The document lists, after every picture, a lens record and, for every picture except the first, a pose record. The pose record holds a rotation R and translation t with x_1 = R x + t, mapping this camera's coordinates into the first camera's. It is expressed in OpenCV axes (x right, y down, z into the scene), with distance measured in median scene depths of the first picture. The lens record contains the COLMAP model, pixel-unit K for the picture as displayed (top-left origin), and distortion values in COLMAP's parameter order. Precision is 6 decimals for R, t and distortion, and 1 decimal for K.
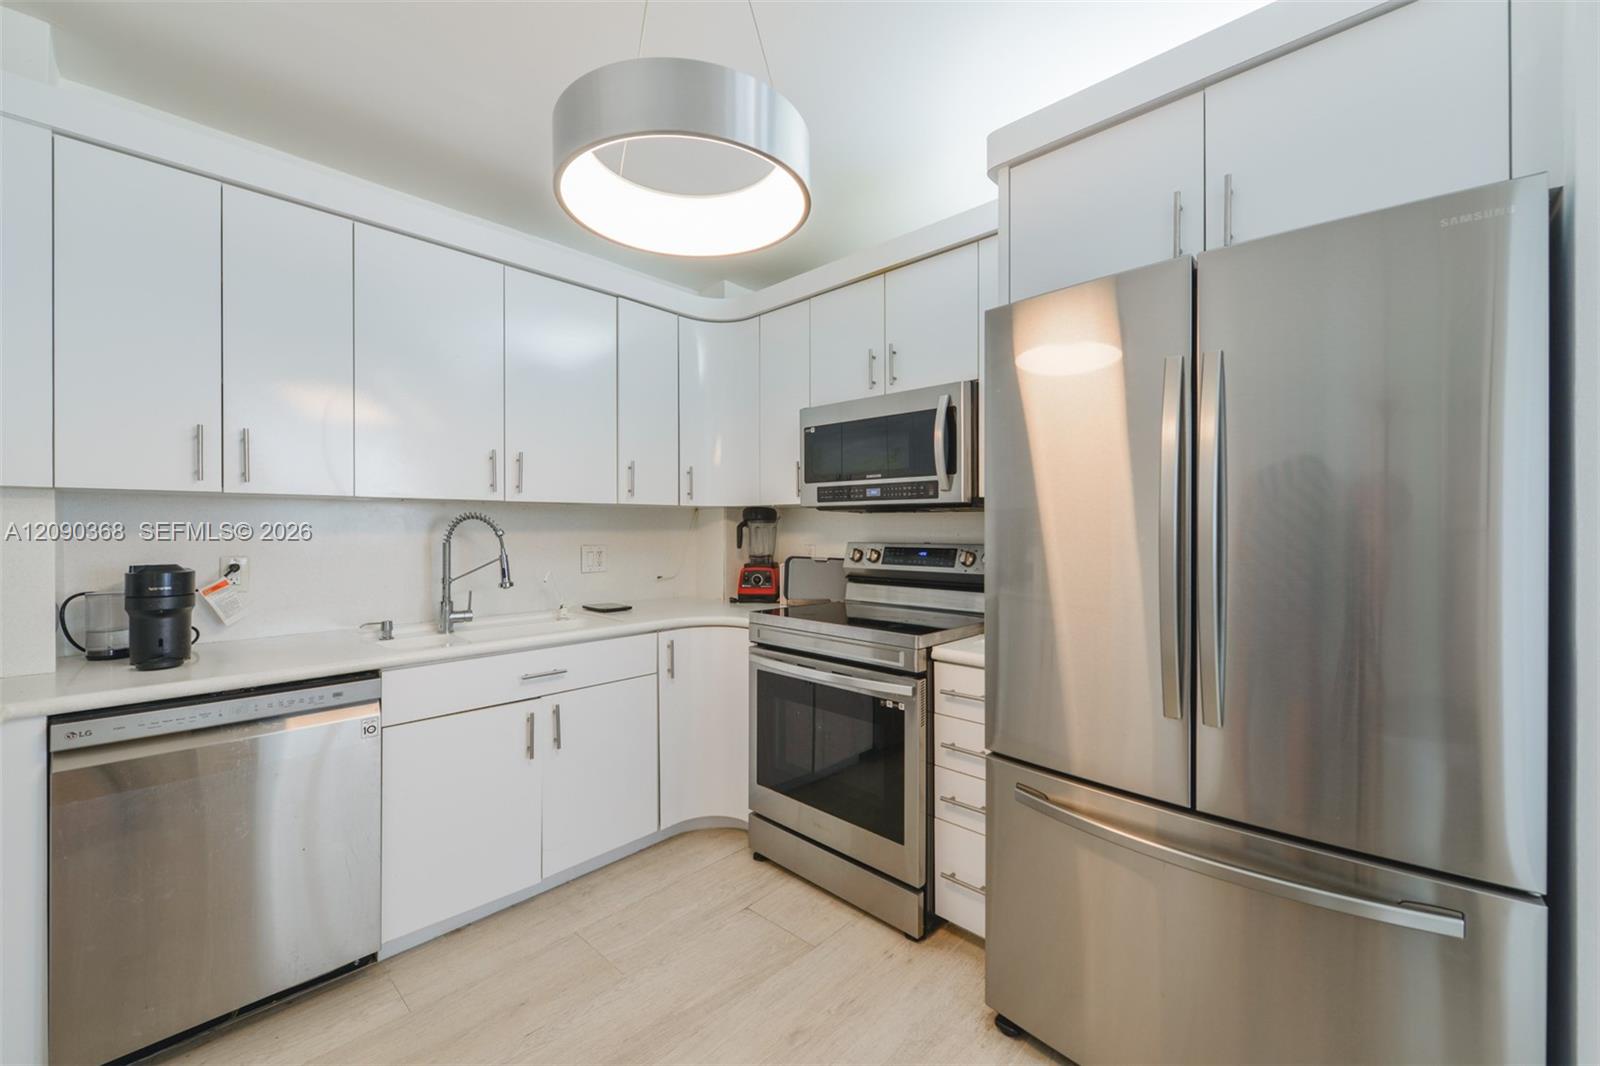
lens RADIAL K [[637.2, 0, 791.9], [0, 637.2, 527.2], [0, 0, 1]] dist [0.001915, -0.000482]
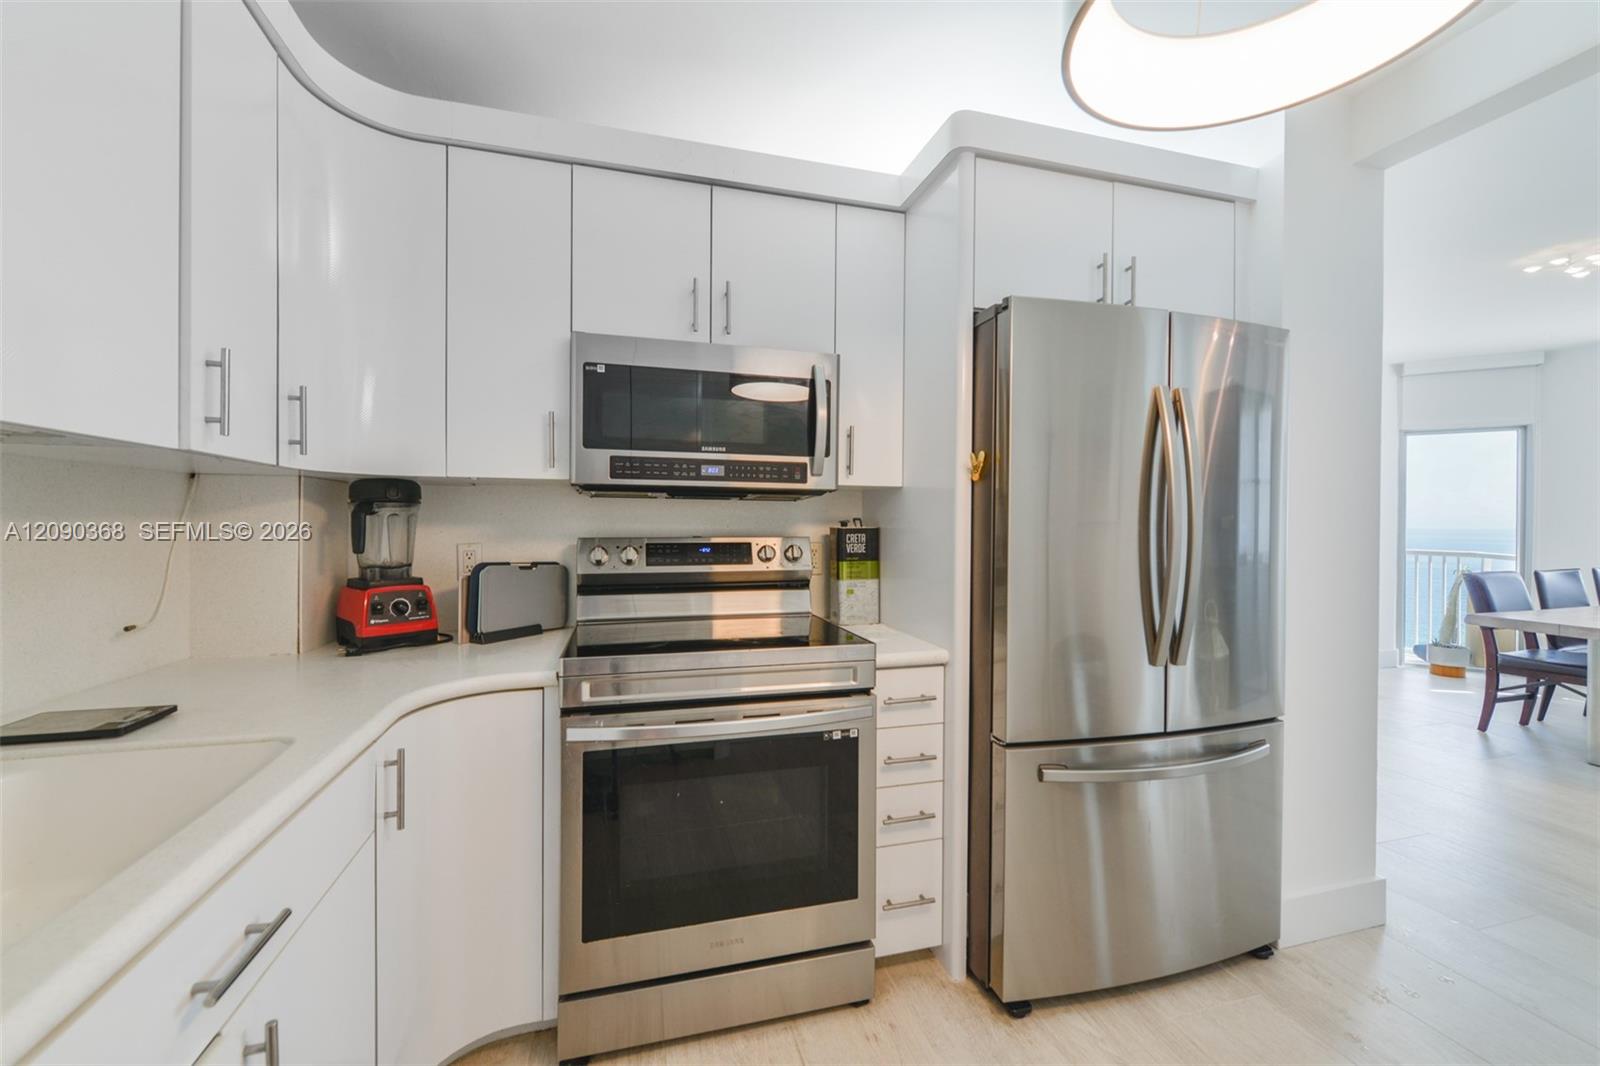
lens RADIAL K [[637.2, 0, 791.9], [0, 637.2, 527.2], [0, 0, 1]] dist [0.001915, -0.000482]
pose [[0.501578, -0.002033, 0.865110, -0.441497], [-0.005018, 0.999974, 0.005259, 0.007680], [-0.865098, -0.006979, 0.501555, 0.496394]]
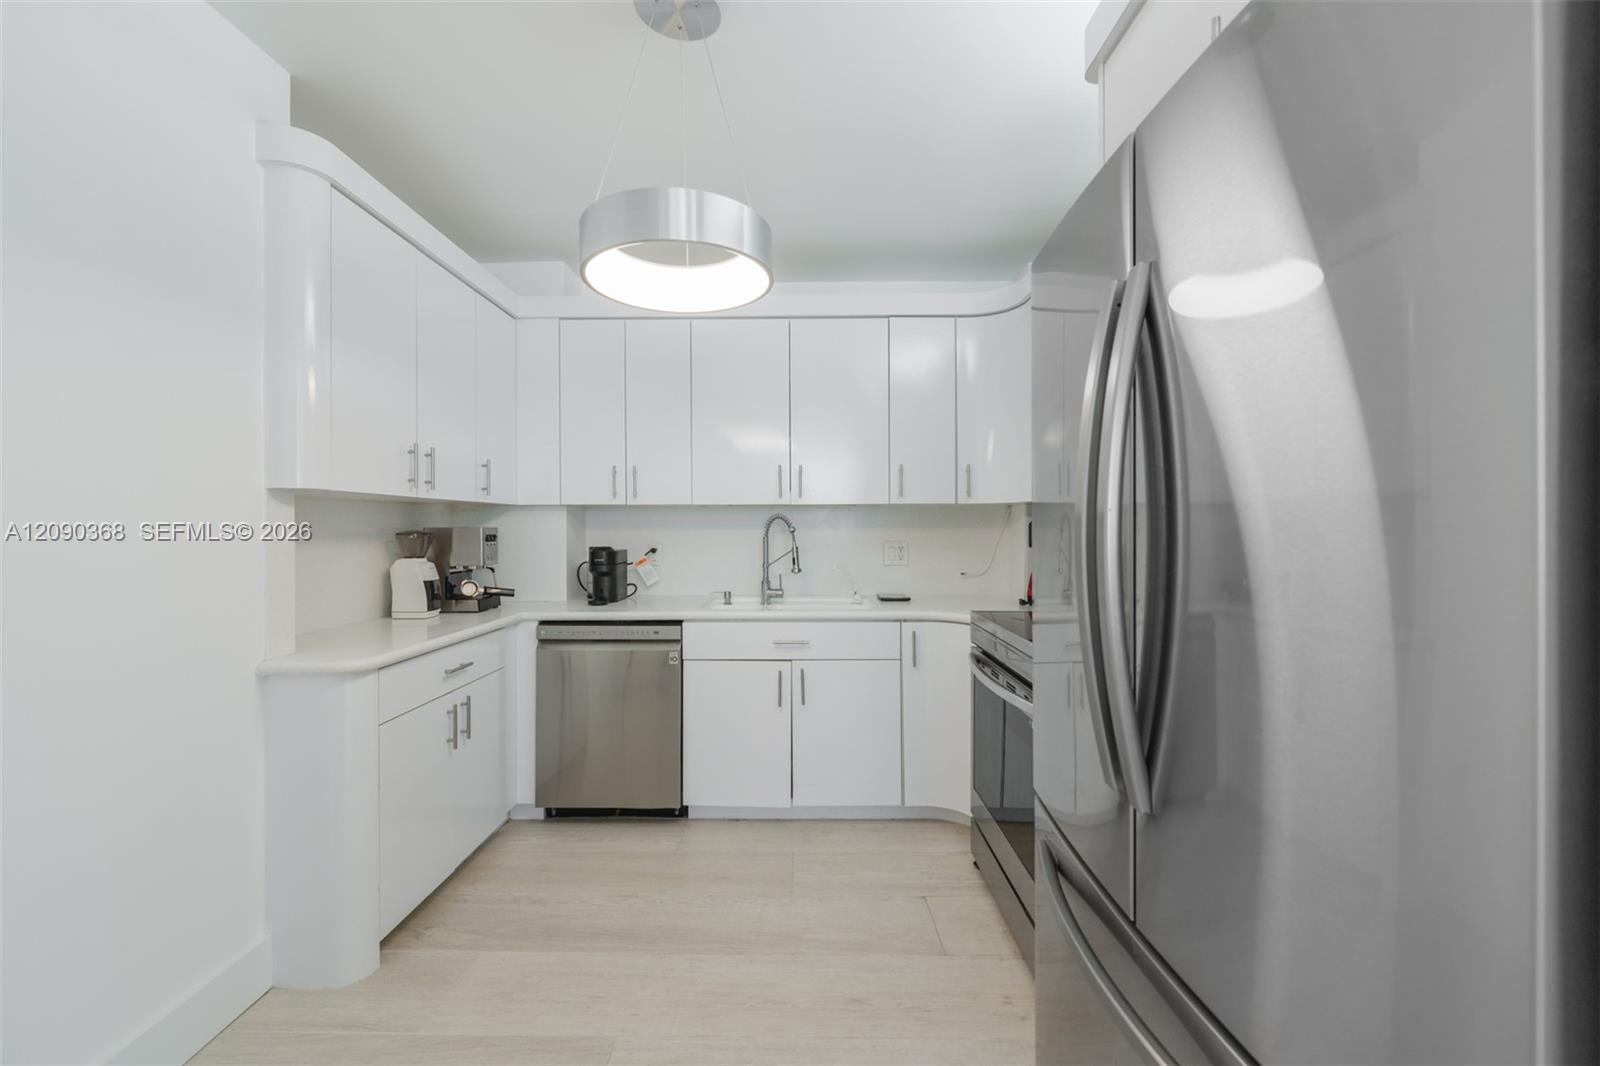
lens RADIAL K [[637.2, 0, 791.9], [0, 637.2, 527.2], [0, 0, 1]] dist [0.001915, -0.000482]
pose [[0.681635, -0.000022, -0.731692, 0.565109], [0.001300, 0.999998, 0.001181, 0.003246], [0.731691, -0.001756, 0.681634, 0.158415]]
